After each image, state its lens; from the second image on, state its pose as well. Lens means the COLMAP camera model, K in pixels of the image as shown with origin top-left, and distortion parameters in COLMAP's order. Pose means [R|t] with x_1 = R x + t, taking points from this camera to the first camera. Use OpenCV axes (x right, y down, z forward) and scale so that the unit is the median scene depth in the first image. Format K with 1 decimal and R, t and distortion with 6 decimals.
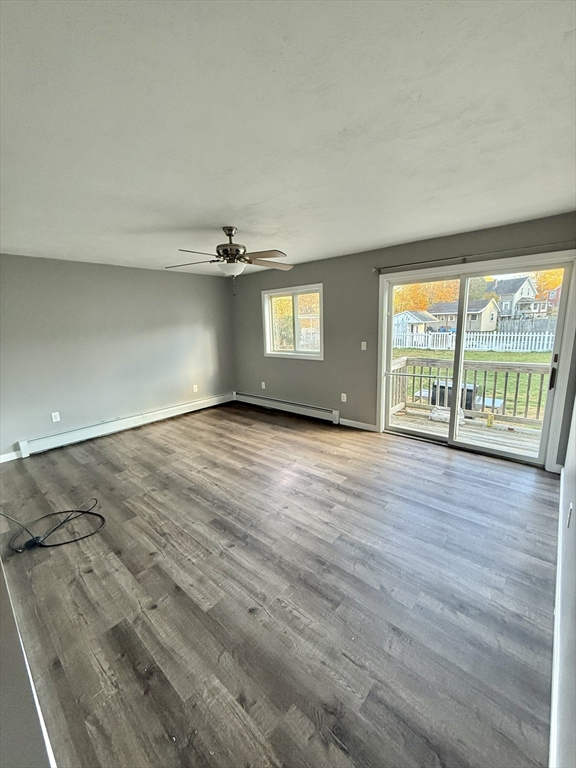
lens RADIAL K [[305.6, 0, 287.7], [0, 305.6, 388.7], [0, 0, 1]] dist [-0.003156, 0.001004]
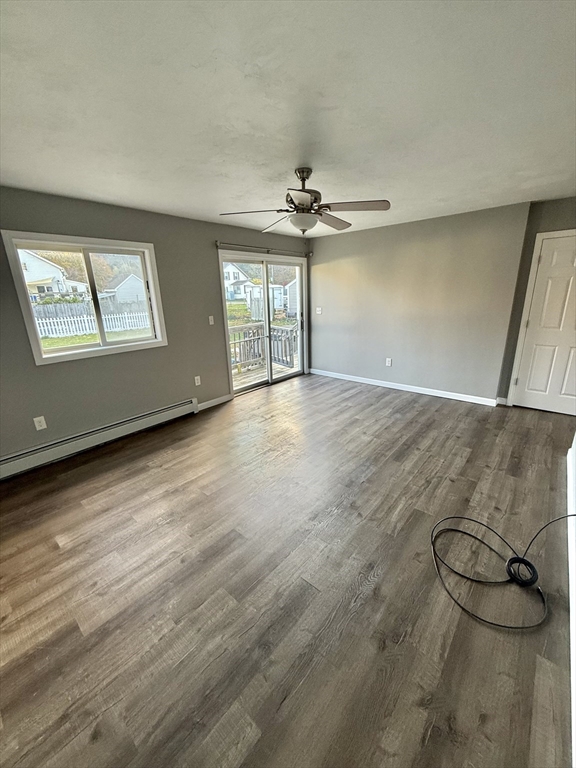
lens RADIAL K [[305.6, 0, 290.2], [0, 305.6, 387.0], [0, 0, 1]] dist [-0.003156, 0.001004]
pose [[-0.014551, -0.265001, 0.964138, -0.938528], [0.243978, 0.934155, 0.260442, -0.164909], [-0.969672, 0.239018, 0.051062, 0.927347]]
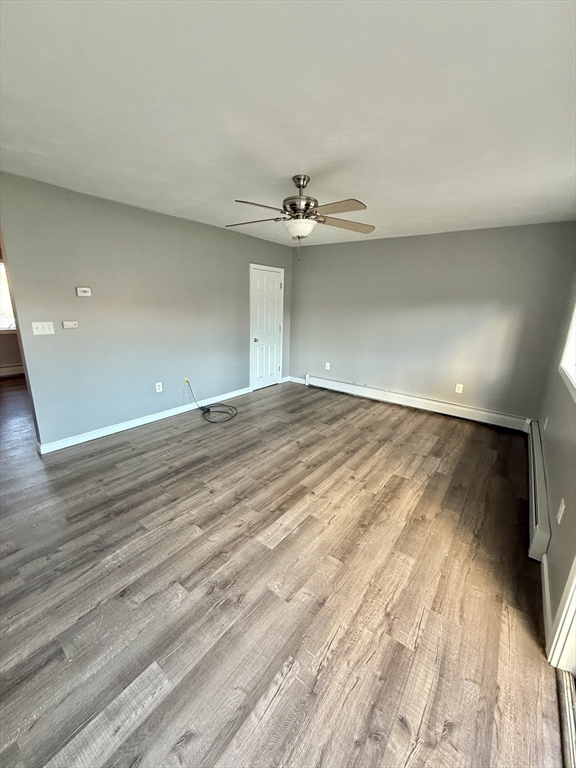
lens RADIAL K [[305.6, 0, 288.9], [0, 305.6, 381.1], [0, 0, 1]] dist [-0.003156, 0.001004]
pose [[0.072198, 0.284646, -0.955910, 0.632946], [-0.246558, 0.933759, 0.259428, -0.181686], [0.966435, 0.216958, 0.137597, 0.795793]]
